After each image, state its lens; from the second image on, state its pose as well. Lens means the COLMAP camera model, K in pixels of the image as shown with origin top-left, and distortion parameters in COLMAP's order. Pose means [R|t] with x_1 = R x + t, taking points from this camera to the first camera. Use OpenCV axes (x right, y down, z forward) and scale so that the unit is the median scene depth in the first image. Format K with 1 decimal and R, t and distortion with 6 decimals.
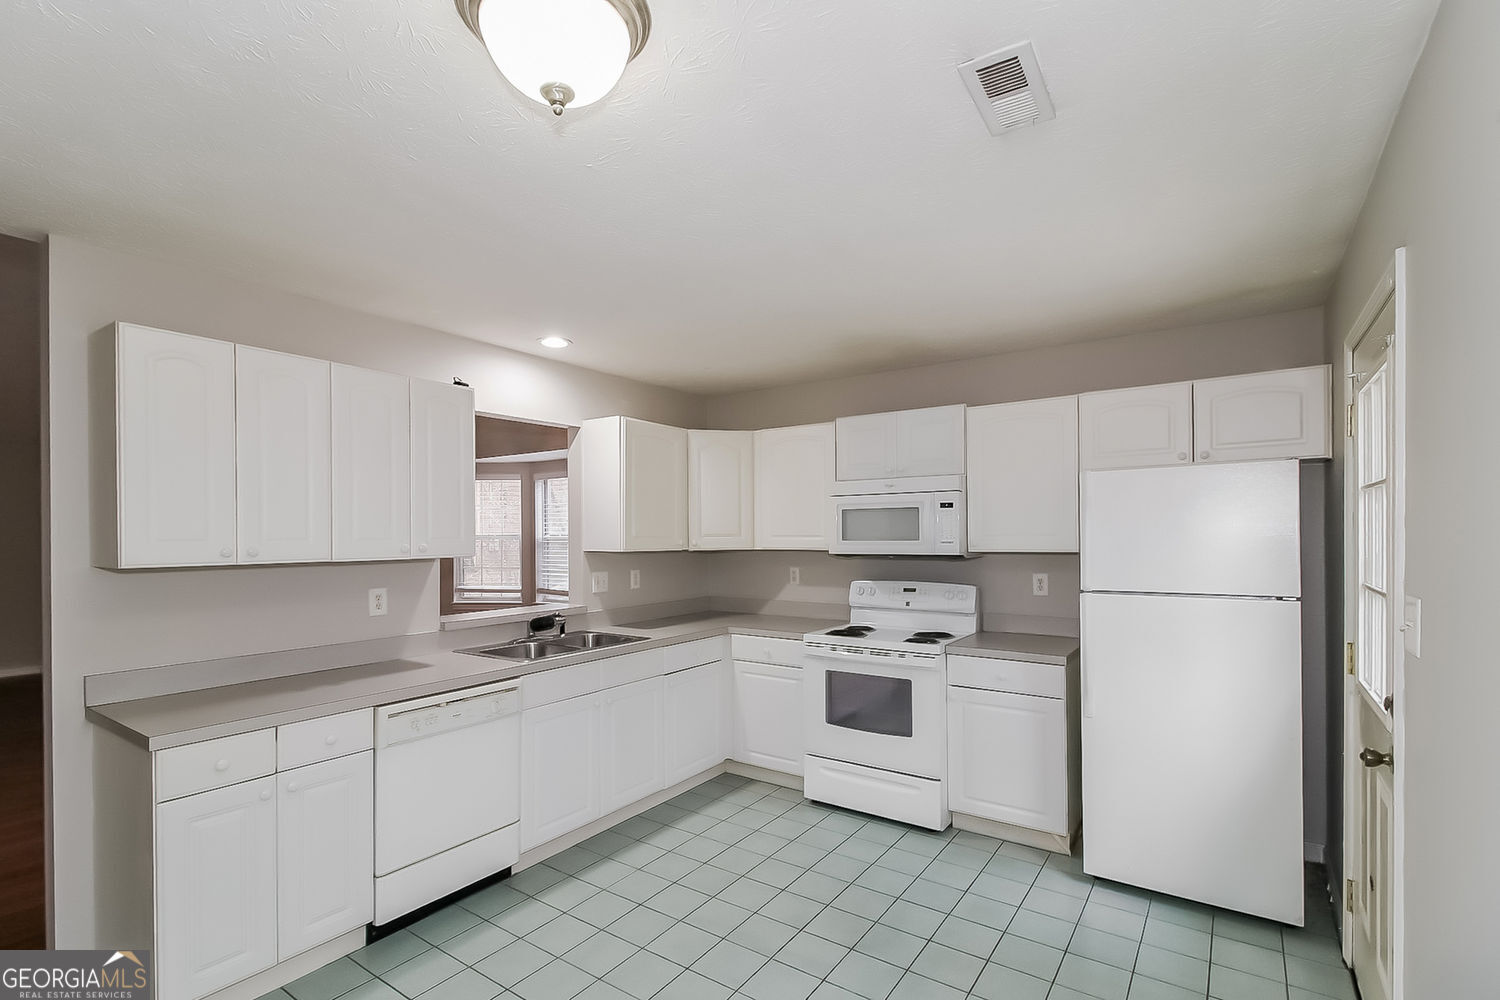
lens RADIAL K [[702.0, 0, 740.8], [0, 702.0, 538.8], [0, 0, 1]] dist [0.019780, 0.000158]
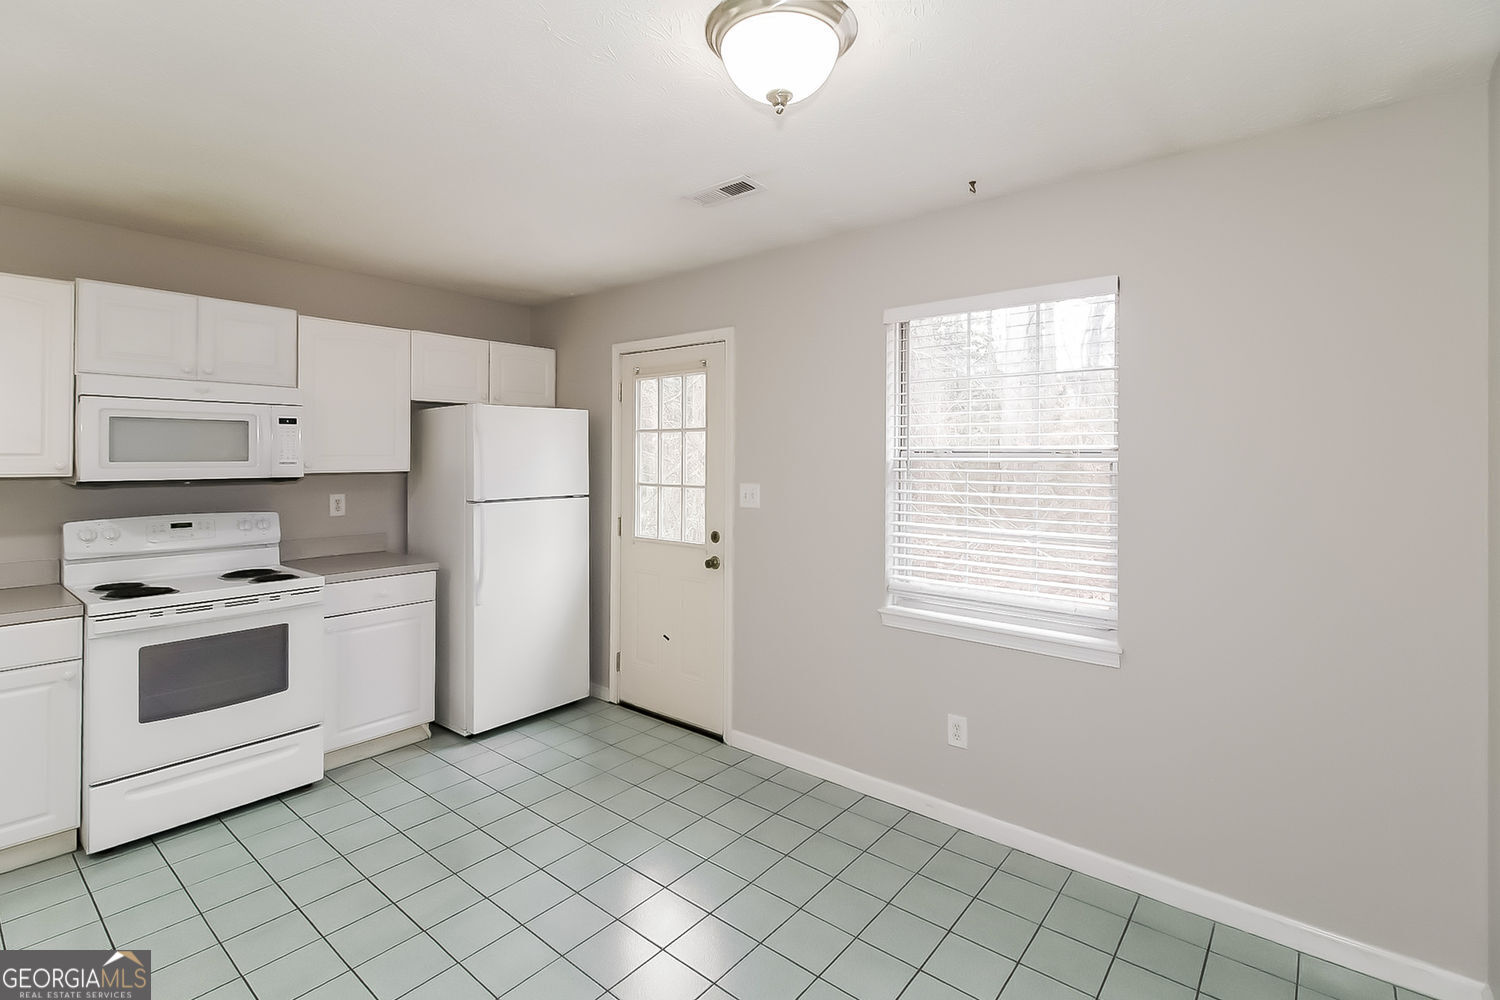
lens RADIAL K [[702.0, 0, 747.0], [0, 702.0, 460.2], [0, 0, 1]] dist [0.019780, 0.000158]
pose [[0.078352, 0.000439, 0.996926, -0.537806], [0.001439, 0.999999, -0.000554, 0.002528], [-0.996925, 0.001478, 0.078351, 0.345573]]
